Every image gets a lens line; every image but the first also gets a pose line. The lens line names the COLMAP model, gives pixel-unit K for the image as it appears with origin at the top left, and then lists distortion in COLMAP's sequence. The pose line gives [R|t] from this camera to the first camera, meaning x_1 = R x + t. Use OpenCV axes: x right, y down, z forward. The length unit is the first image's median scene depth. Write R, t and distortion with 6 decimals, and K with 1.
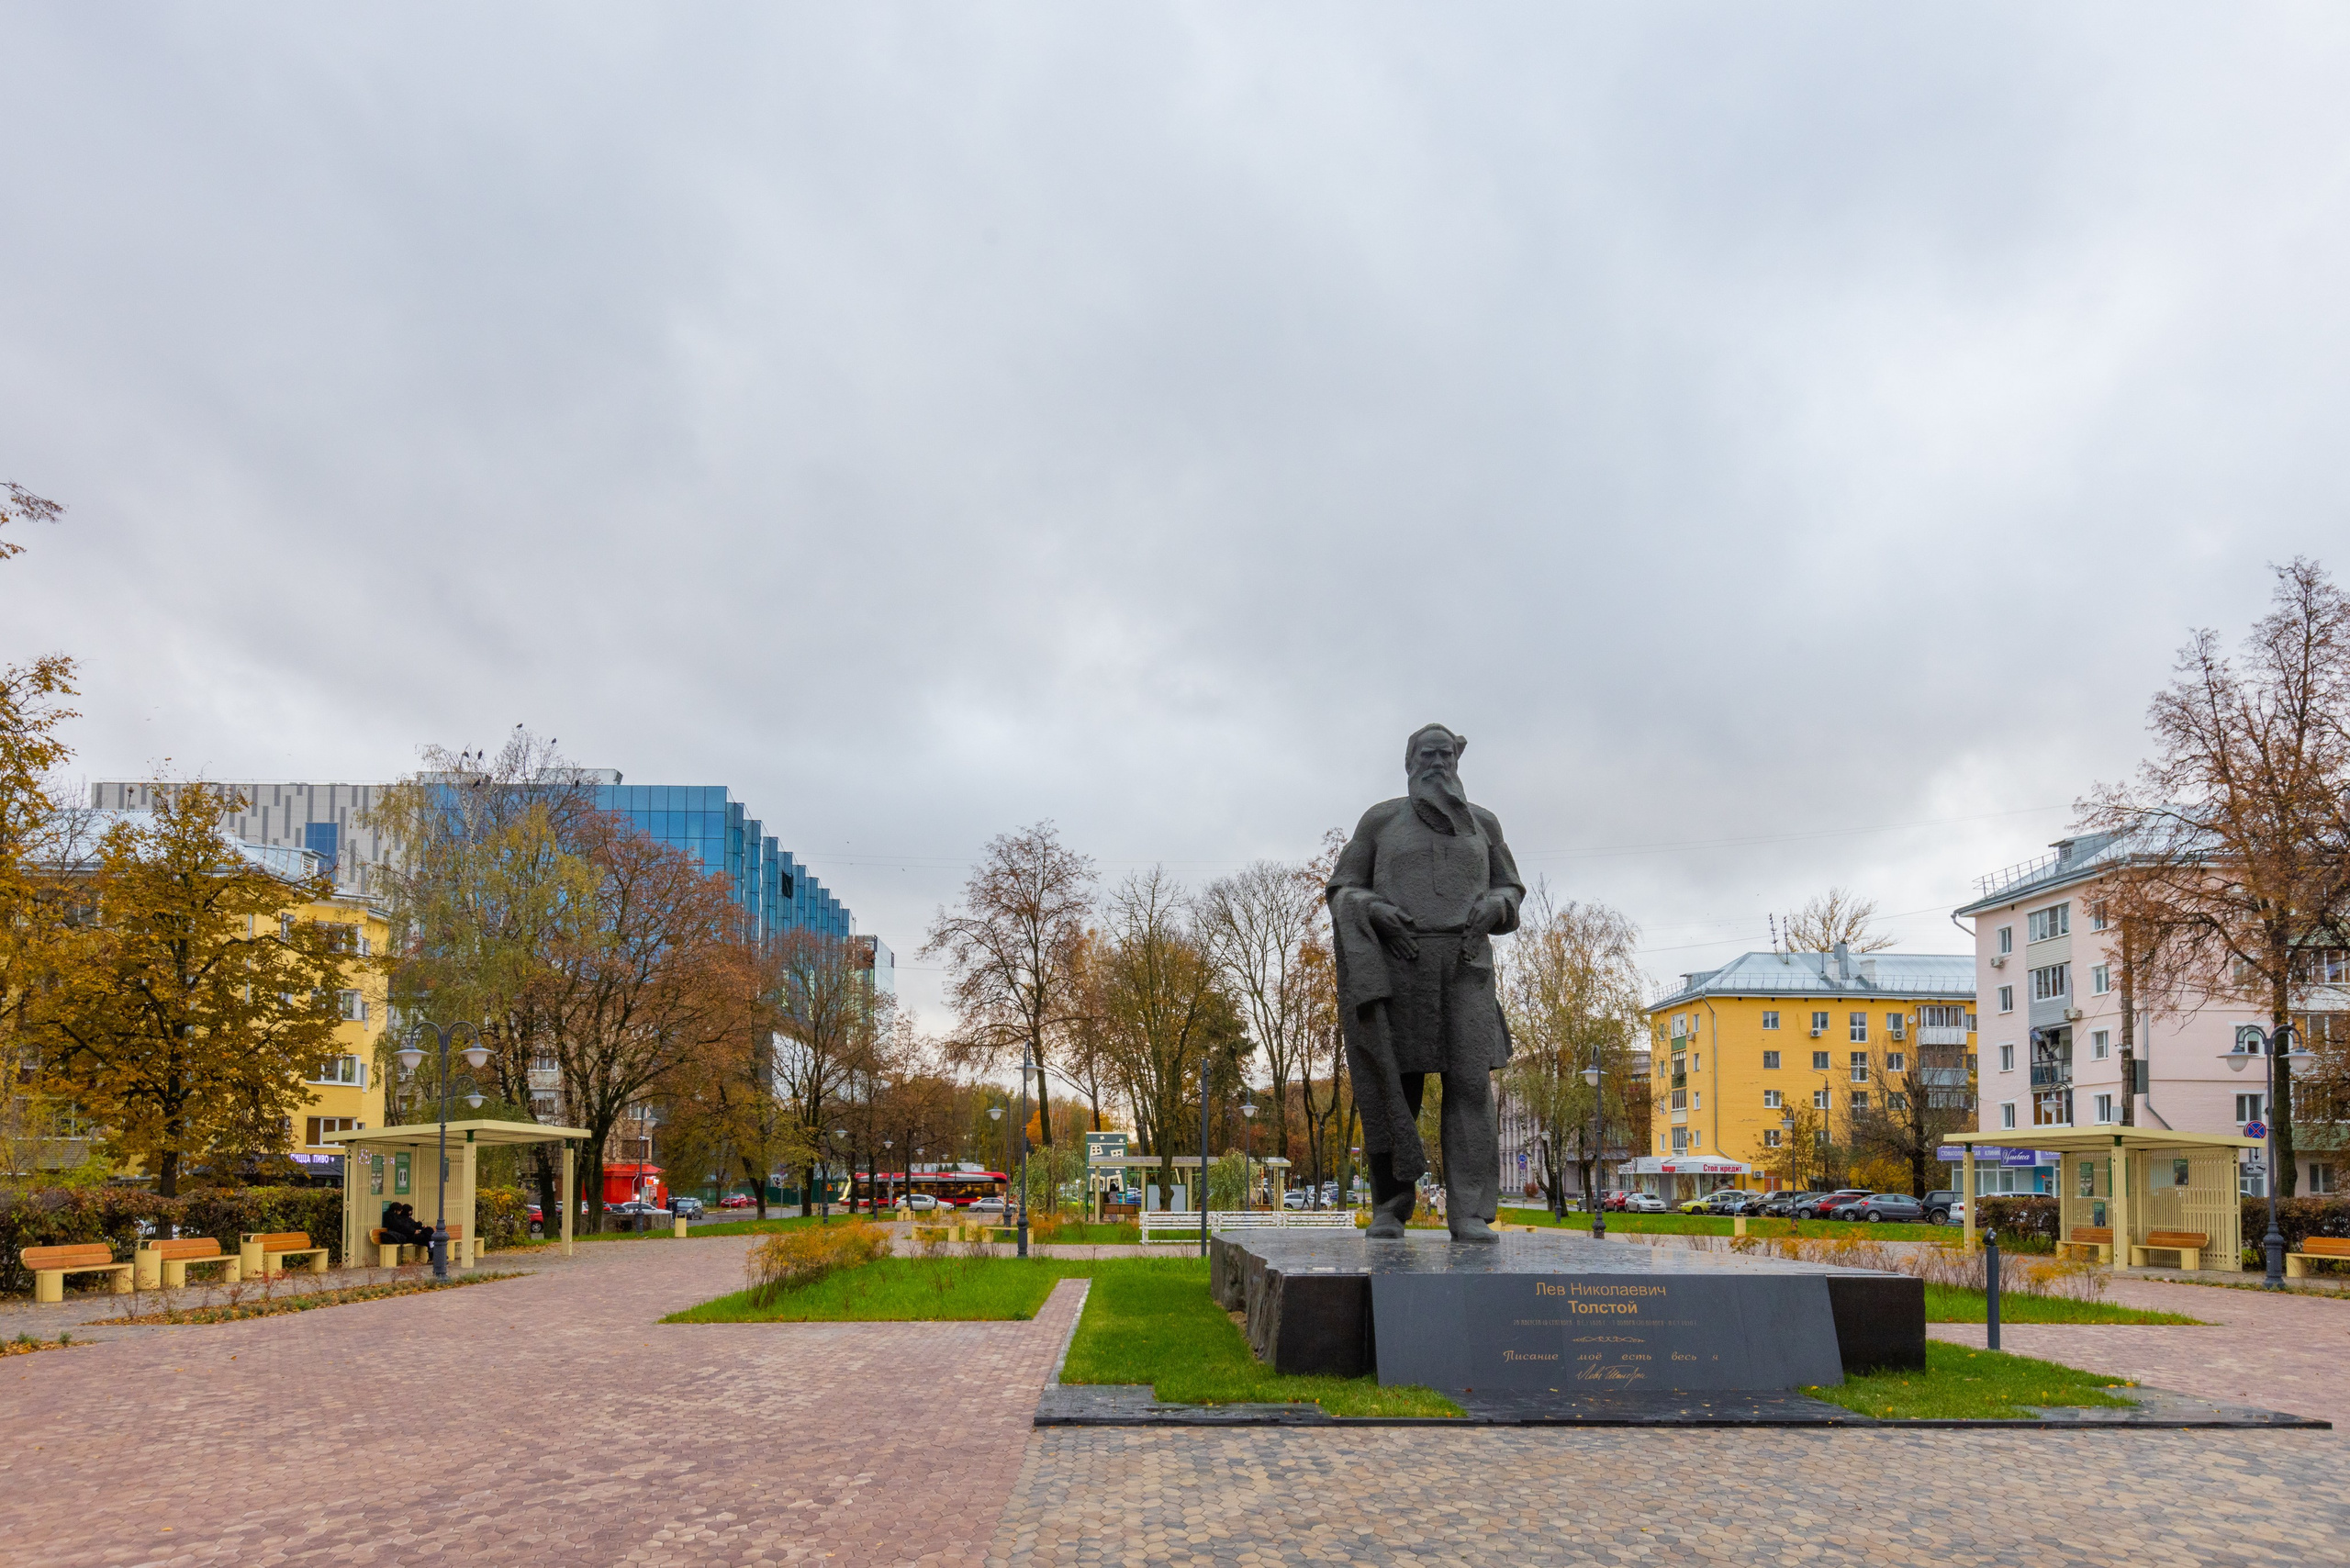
lens RADIAL K [[1679.7, 0, 1107.9], [0, 1679.7, 1103.3], [0, 0, 1]] dist [-0.004136, 0.000275]
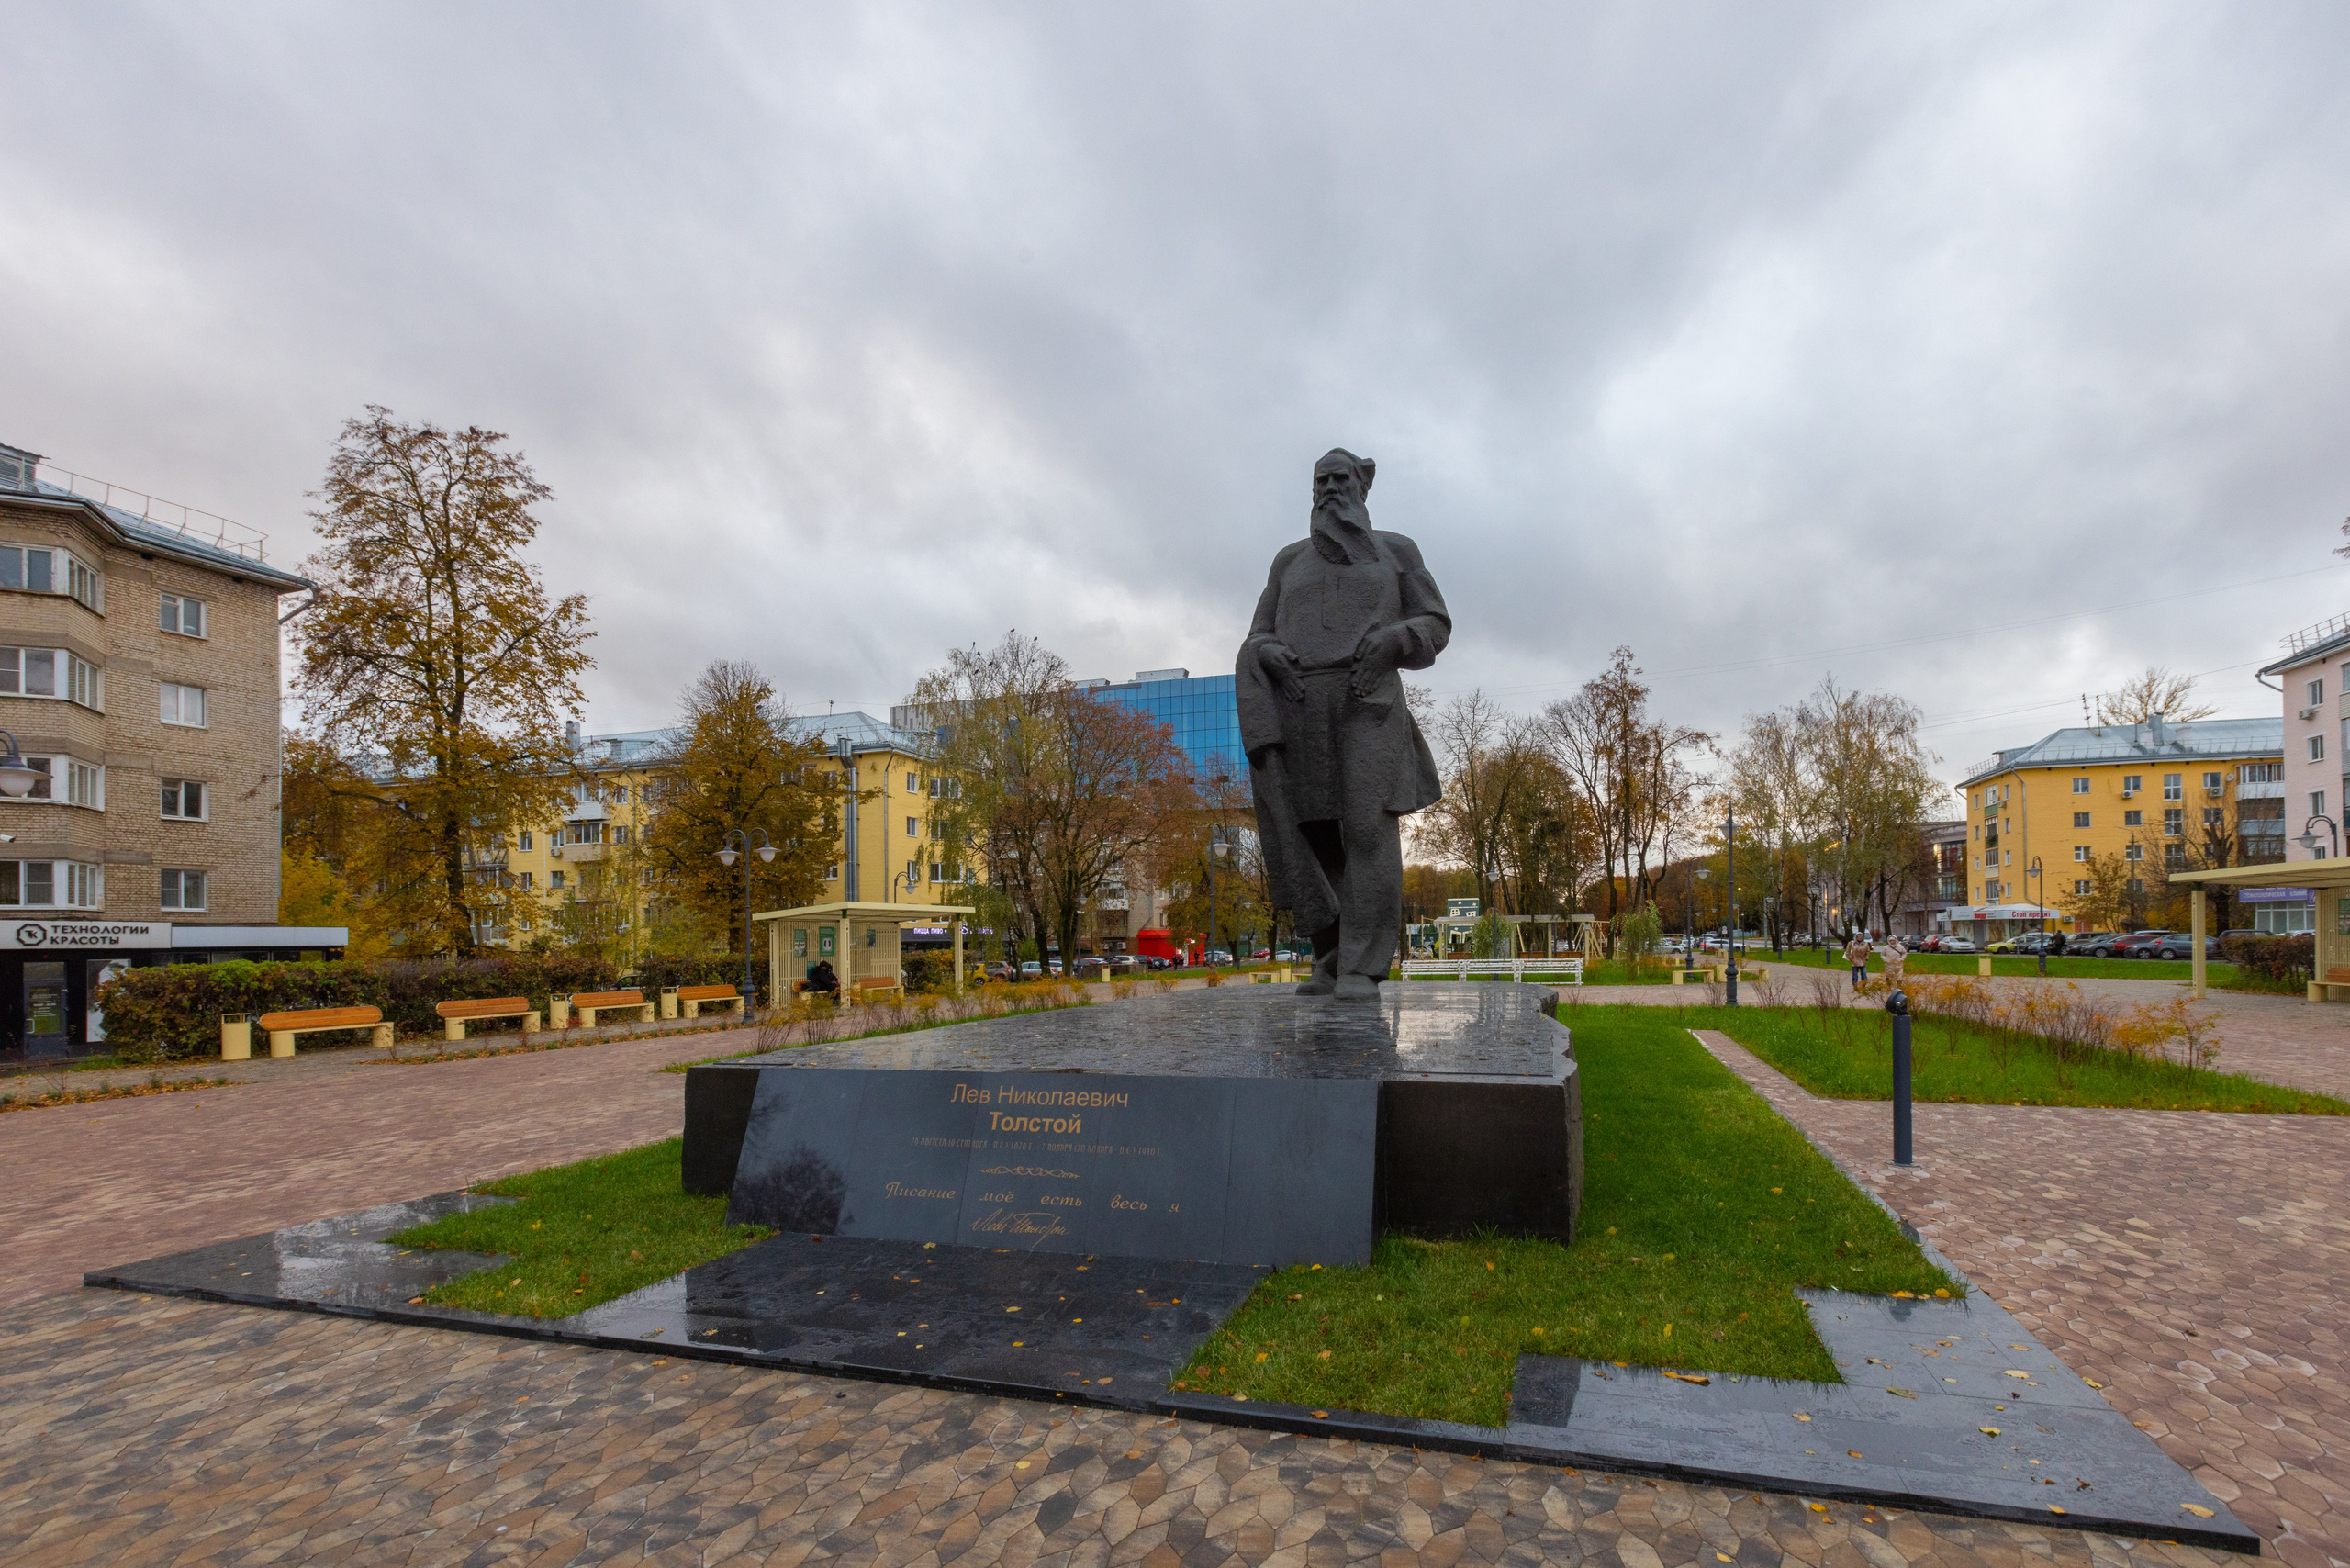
lens RADIAL K [[1116.5, 0, 1206.1], [0, 1116.5, 924.6], [0, 0, 1]] dist [-0.003407, 0.001900]
pose [[0.948741, -0.022619, -0.315243, 0.096645], [0.033508, 0.999013, 0.029166, 0.005879], [0.314272, -0.038234, 0.948563, 0.114374]]
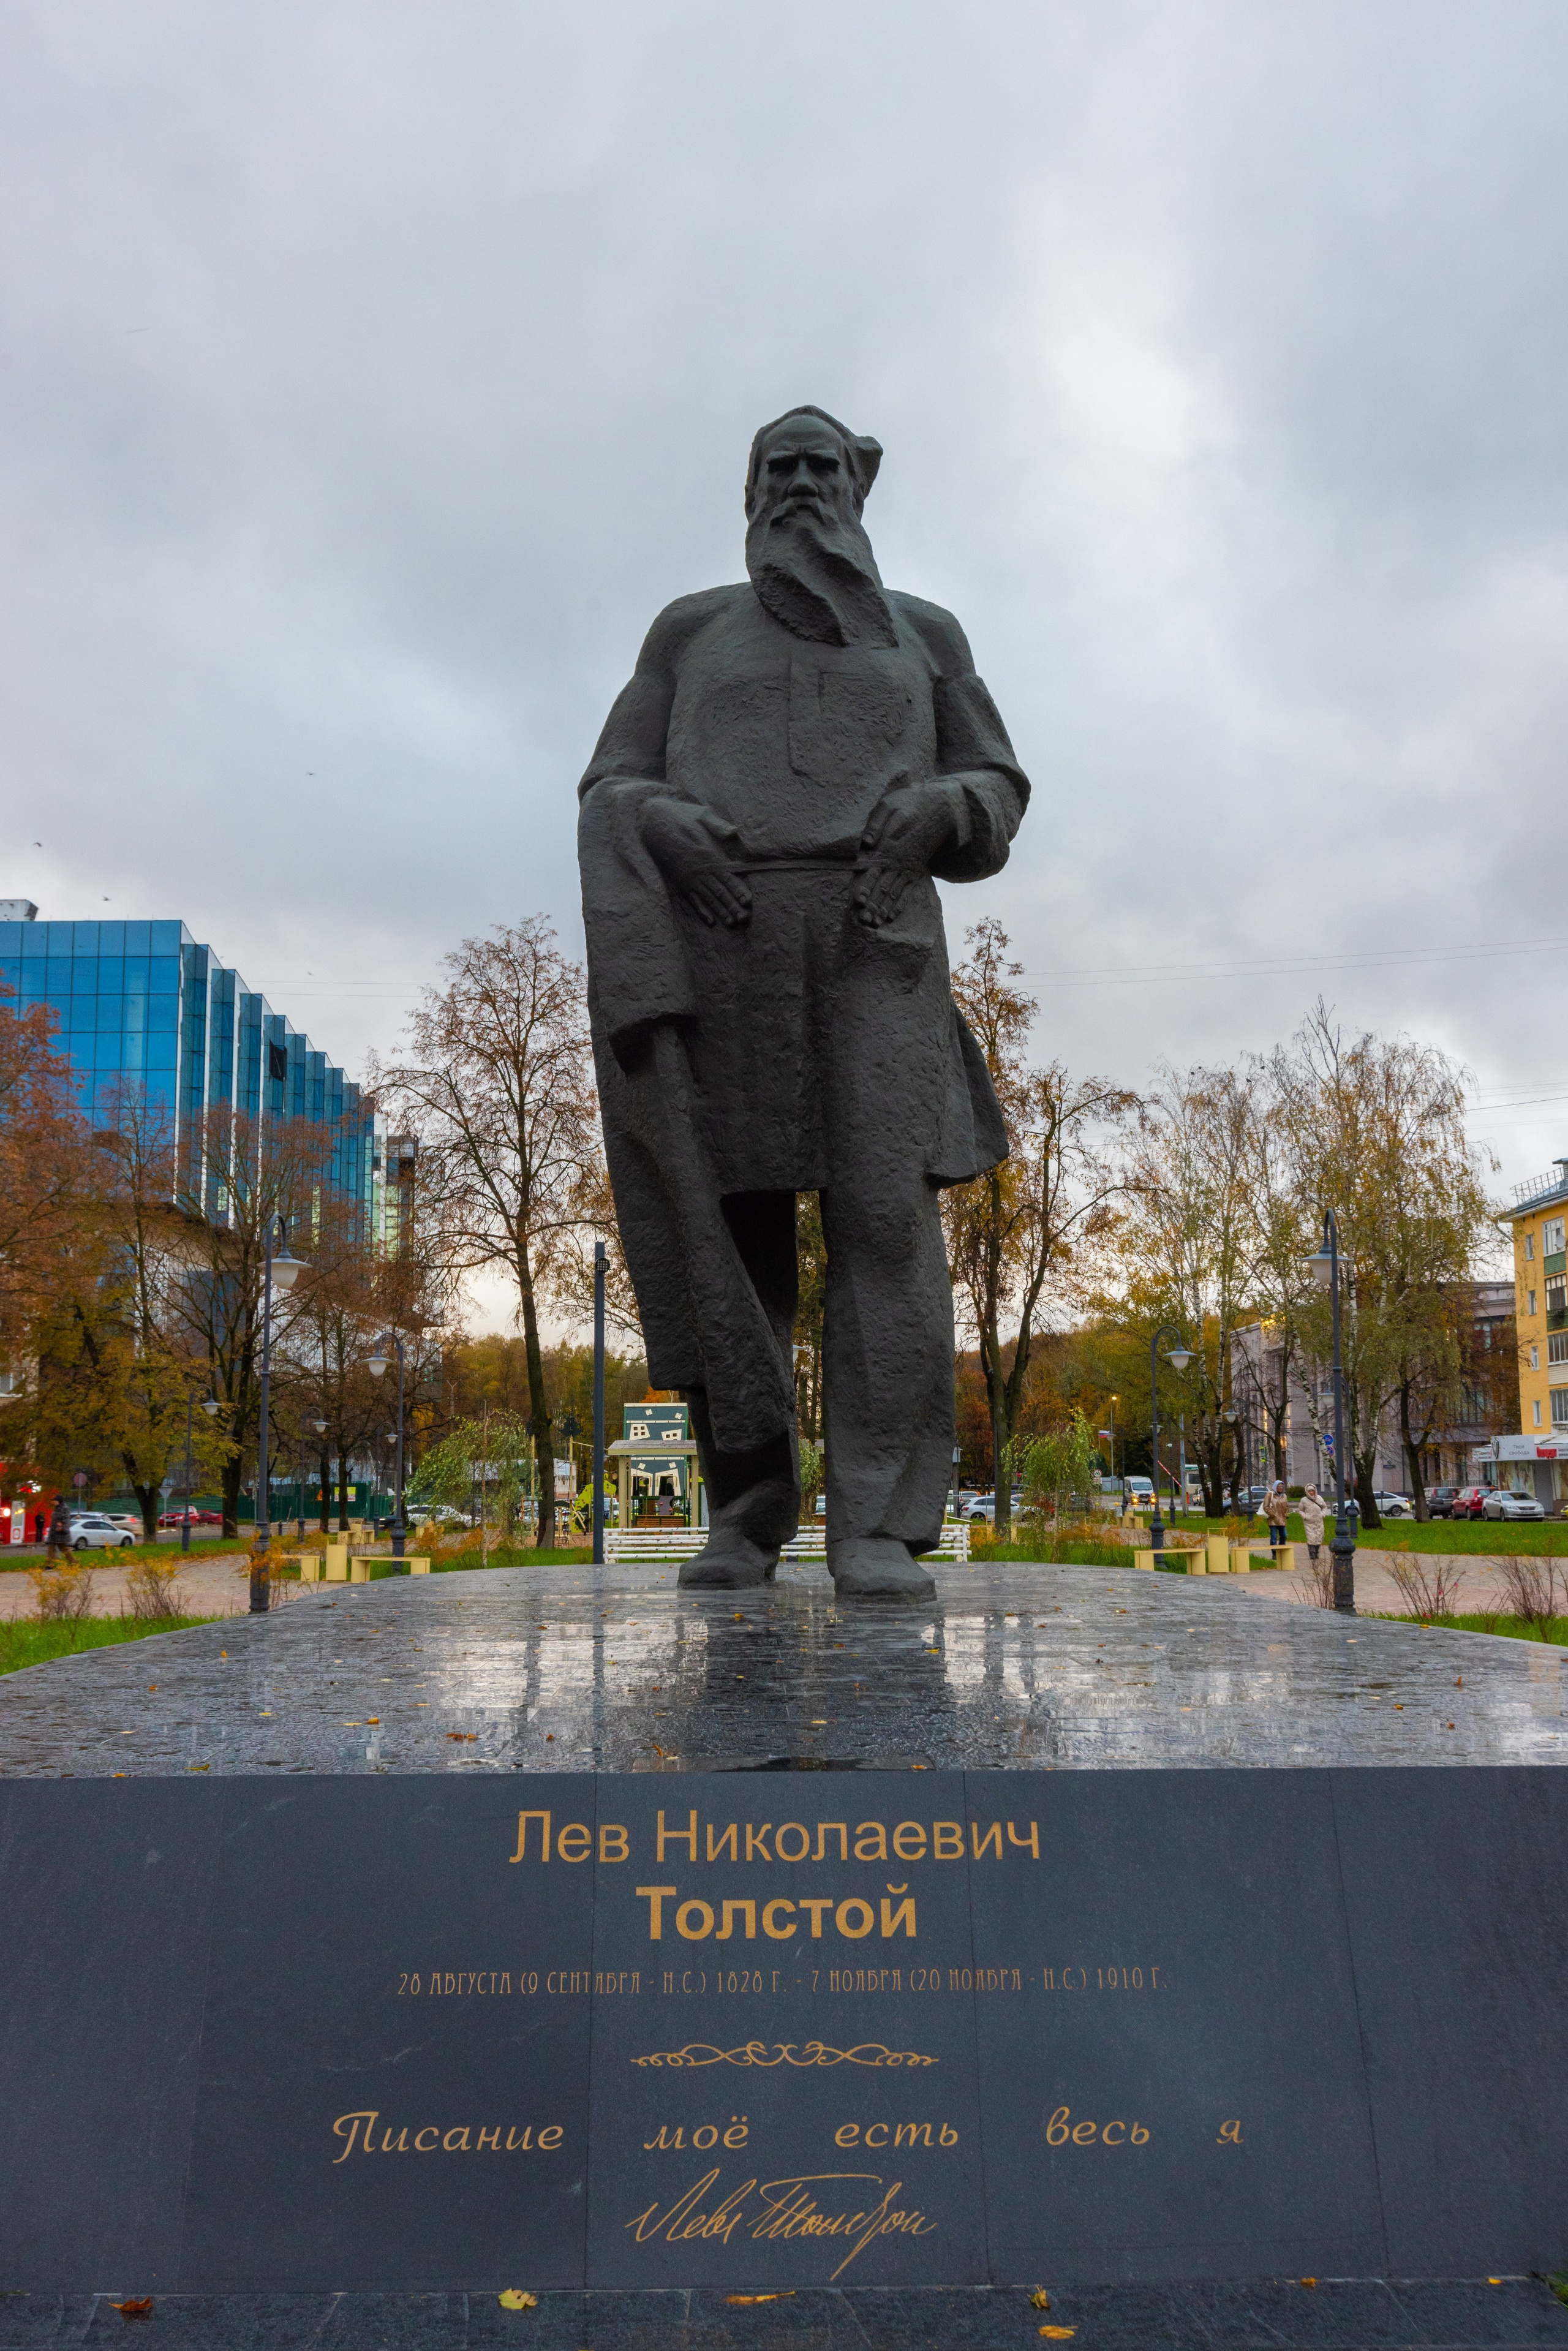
lens RADIAL K [[2314.5, 0, 740.2], [0, 2314.5, 1185.7], [0, 0, 1]] dist [-0.004440, 0.000000]
pose [[0.999731, -0.013173, -0.019079, 0.056944], [0.011567, 0.996571, -0.081924, 0.008303], [0.020093, 0.081682, 0.996456, 0.125500]]
